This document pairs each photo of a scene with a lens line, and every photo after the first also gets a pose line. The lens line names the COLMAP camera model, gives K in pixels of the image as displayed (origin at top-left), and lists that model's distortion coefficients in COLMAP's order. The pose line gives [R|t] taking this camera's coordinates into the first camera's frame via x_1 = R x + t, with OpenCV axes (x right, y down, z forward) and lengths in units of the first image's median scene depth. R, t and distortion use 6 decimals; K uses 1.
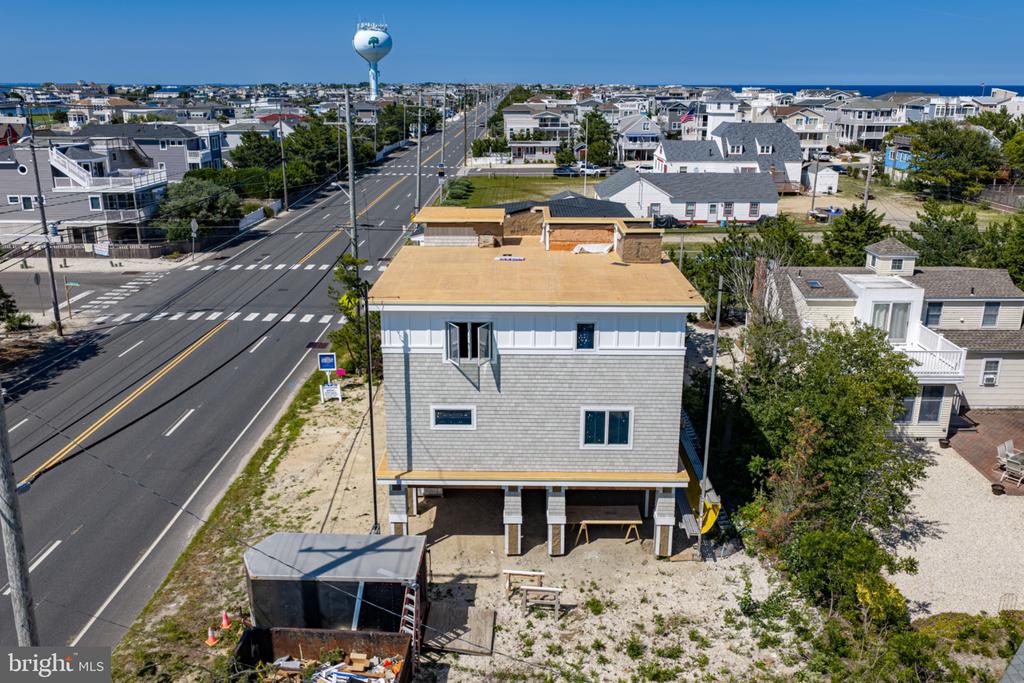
lens RADIAL K [[846.5, 0, 503.7], [0, 846.5, 343.1], [0, 0, 1]] dist [0.006368, -0.015553]
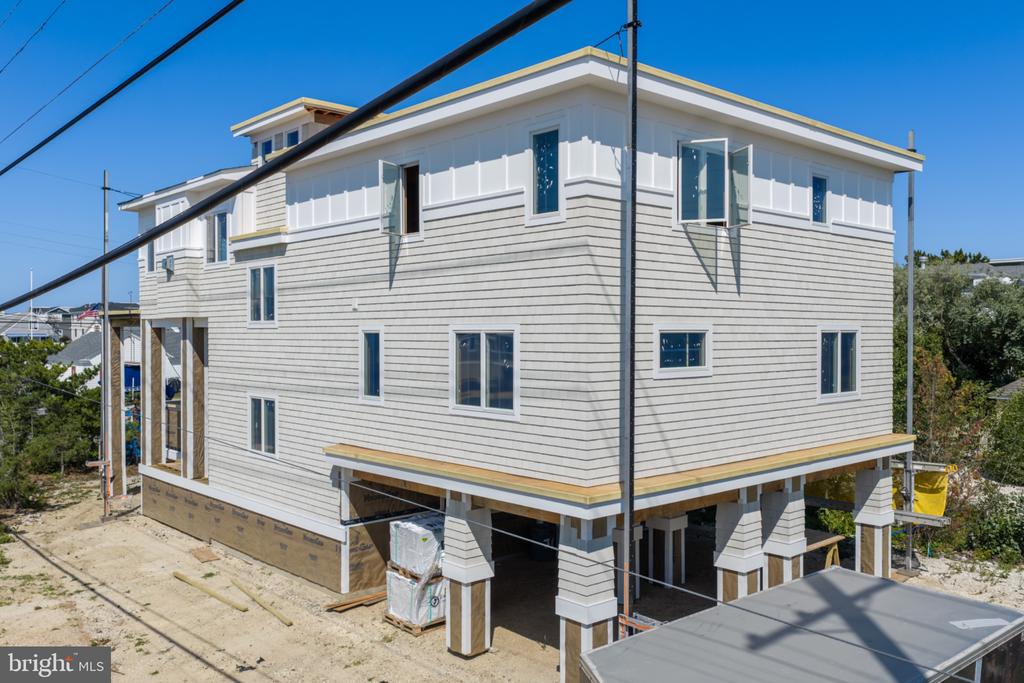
lens RADIAL K [[862.6, 0, 512.0], [0, 862.6, 341.5], [0, 0, 1]] dist [0.012094, 0.000709]
pose [[0.724343, -0.006284, 0.689411, -0.475741], [0.200696, 0.958575, -0.202128, 0.165274], [-0.659582, 0.284772, 0.695598, 0.729653]]
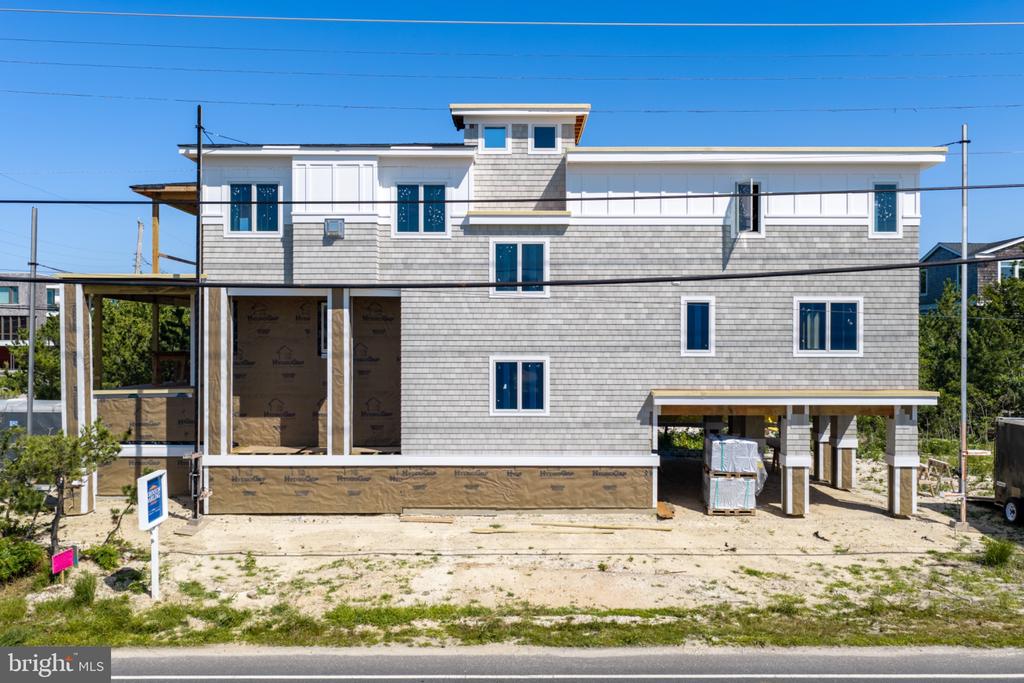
lens RADIAL K [[862.6, 0, 512.0], [0, 862.6, 341.5], [0, 0, 1]] dist [0.012094, 0.000709]
pose [[-0.023691, -0.003311, 0.999714, -0.921769], [0.290211, 0.956910, 0.010046, -0.001425], [-0.956669, 0.290366, -0.021709, 1.389738]]
